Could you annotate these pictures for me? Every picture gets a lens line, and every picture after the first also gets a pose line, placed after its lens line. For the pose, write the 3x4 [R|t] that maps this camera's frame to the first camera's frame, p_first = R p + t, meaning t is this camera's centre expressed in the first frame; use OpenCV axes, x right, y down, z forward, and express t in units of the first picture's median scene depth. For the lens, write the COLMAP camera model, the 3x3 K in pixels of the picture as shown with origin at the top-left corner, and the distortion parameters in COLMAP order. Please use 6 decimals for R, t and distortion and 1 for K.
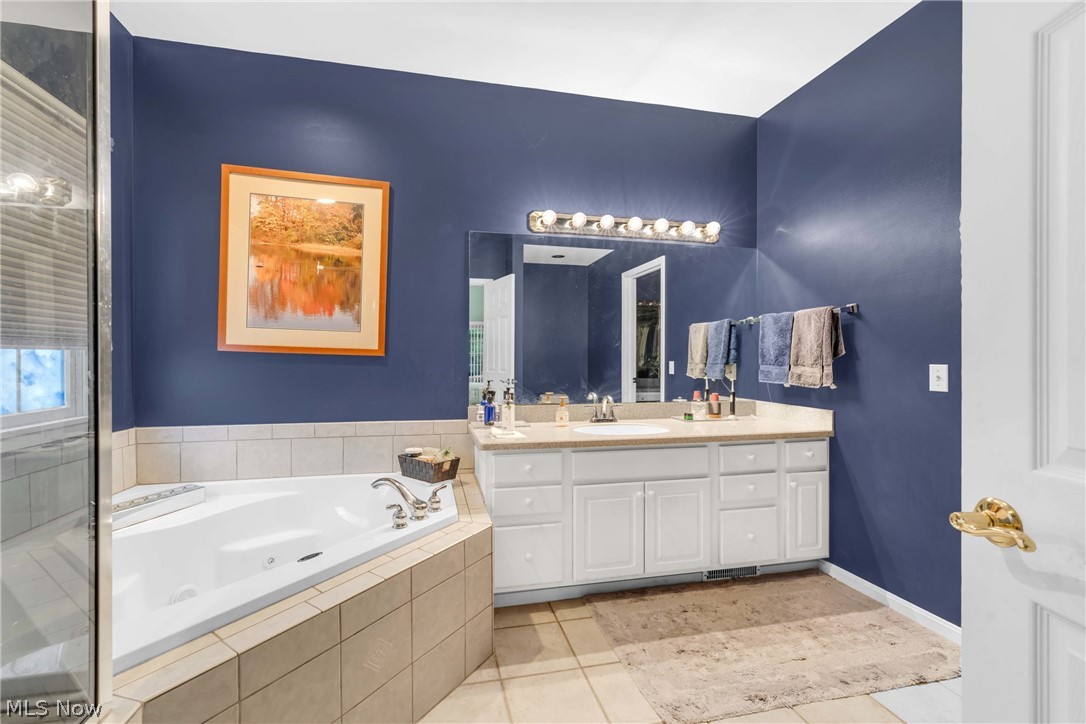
lens RADIAL K [[442.1, 0, 539.0], [0, 442.1, 359.5], [0, 0, 1]] dist [0.000166, -0.000081]
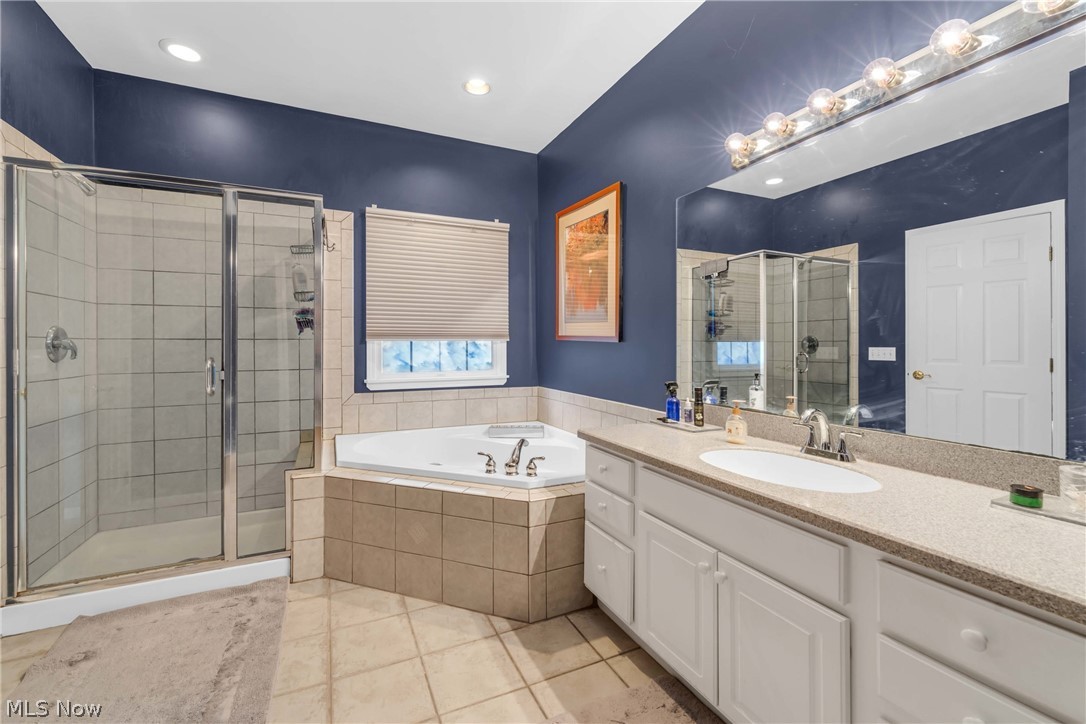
lens RADIAL K [[454.7, 0, 536.5], [0, 454.7, 346.3], [0, 0, 1]] dist [-0.000711, -0.000205]
pose [[0.221014, -0.000012, -0.975271, 0.788615], [-0.003033, 0.999995, -0.000700, 0.002765], [0.975266, 0.003113, 0.221013, 0.635249]]
